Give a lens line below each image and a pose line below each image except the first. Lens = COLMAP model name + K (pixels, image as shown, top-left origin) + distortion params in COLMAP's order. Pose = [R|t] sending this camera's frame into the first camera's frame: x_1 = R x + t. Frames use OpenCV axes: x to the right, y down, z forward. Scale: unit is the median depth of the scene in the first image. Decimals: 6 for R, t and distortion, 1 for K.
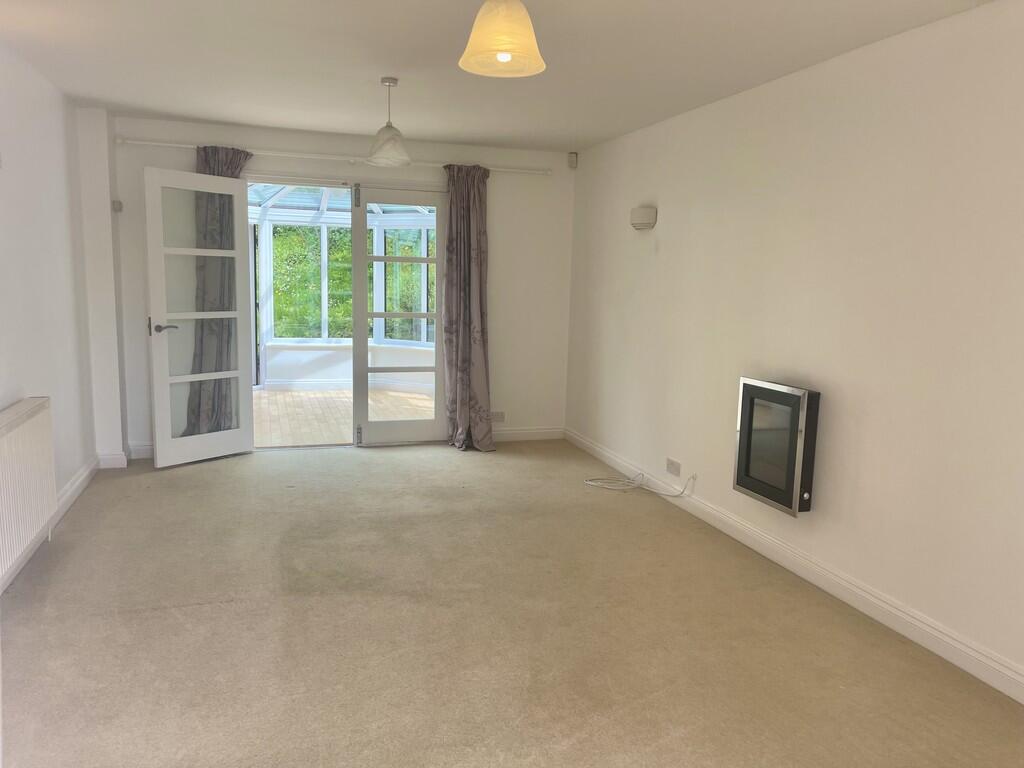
lens RADIAL K [[782.1, 0, 512.0], [0, 782.1, 384.0], [0, 0, 1]] dist [0.037675, -0.009356]
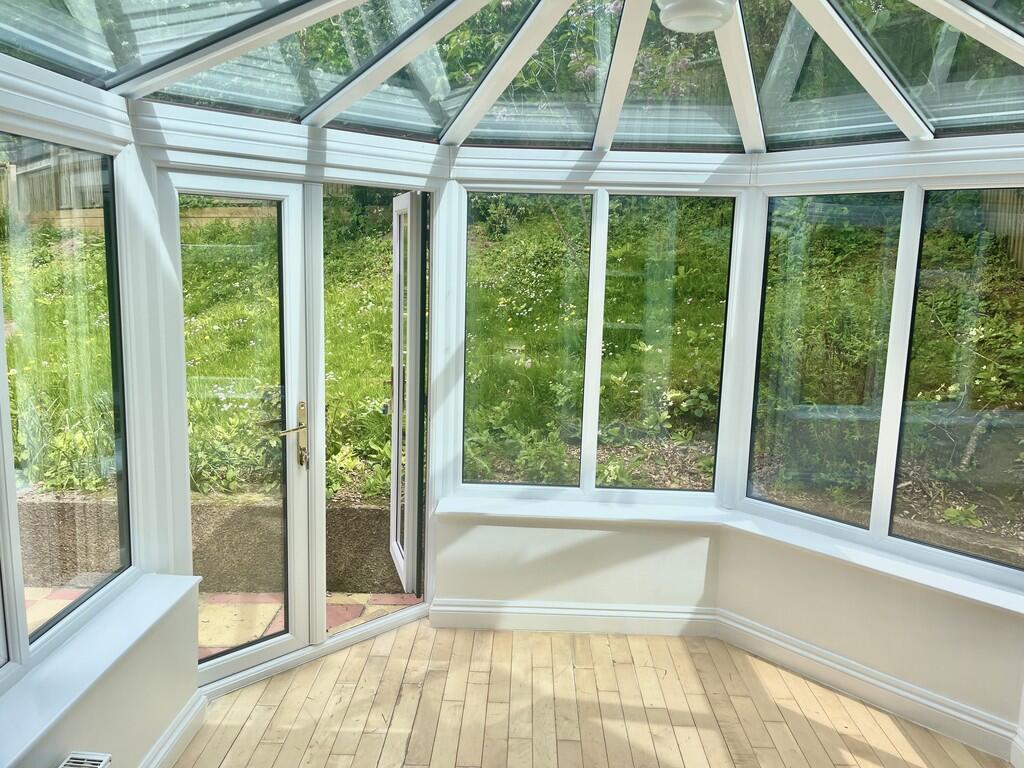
lens RADIAL K [[782.1, 0, 512.0], [0, 782.1, 384.0], [0, 0, 1]] dist [0.037675, -0.009356]
pose [[0.945813, 0.053945, -0.320199, -0.156515], [-0.047157, 0.998469, 0.028922, -0.120177], [0.321269, -0.012255, 0.946909, 0.636103]]
